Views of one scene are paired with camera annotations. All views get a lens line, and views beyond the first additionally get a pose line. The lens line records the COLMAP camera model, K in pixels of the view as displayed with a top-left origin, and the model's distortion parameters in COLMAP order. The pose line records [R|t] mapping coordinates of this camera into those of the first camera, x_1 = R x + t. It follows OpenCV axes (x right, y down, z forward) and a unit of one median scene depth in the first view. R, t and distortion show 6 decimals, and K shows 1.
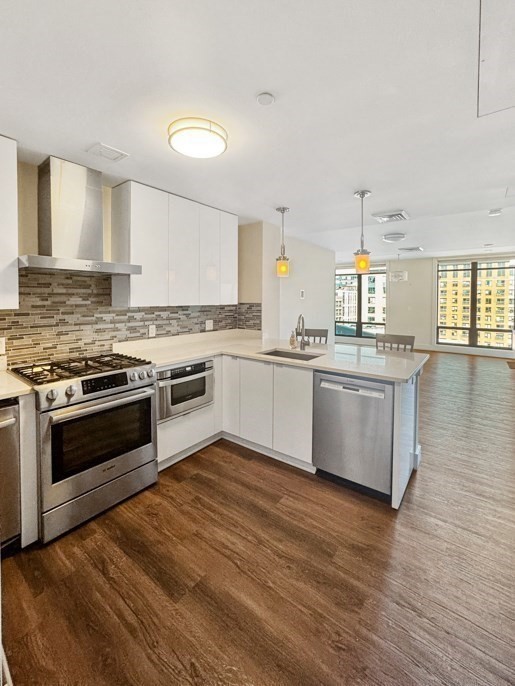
lens RADIAL K [[287.7, 0, 257.5], [0, 287.7, 343.0], [0, 0, 1]] dist [-0.010433, 0.000033]
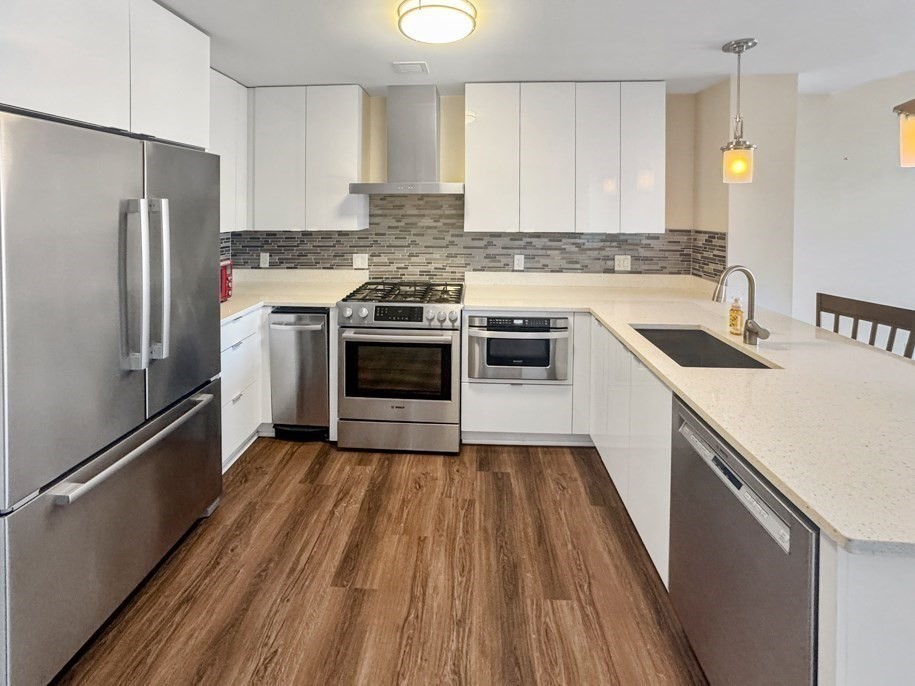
lens RADIAL K [[383.8, 0, 458.1], [0, 383.8, 255.1], [0, 0, 1]] dist [-0.010433, 0.000033]
pose [[0.567201, 0.102455, -0.817182, 0.457396], [-0.129069, 0.991030, 0.034666, -0.093002], [0.813403, 0.085810, 0.575337, 0.346173]]
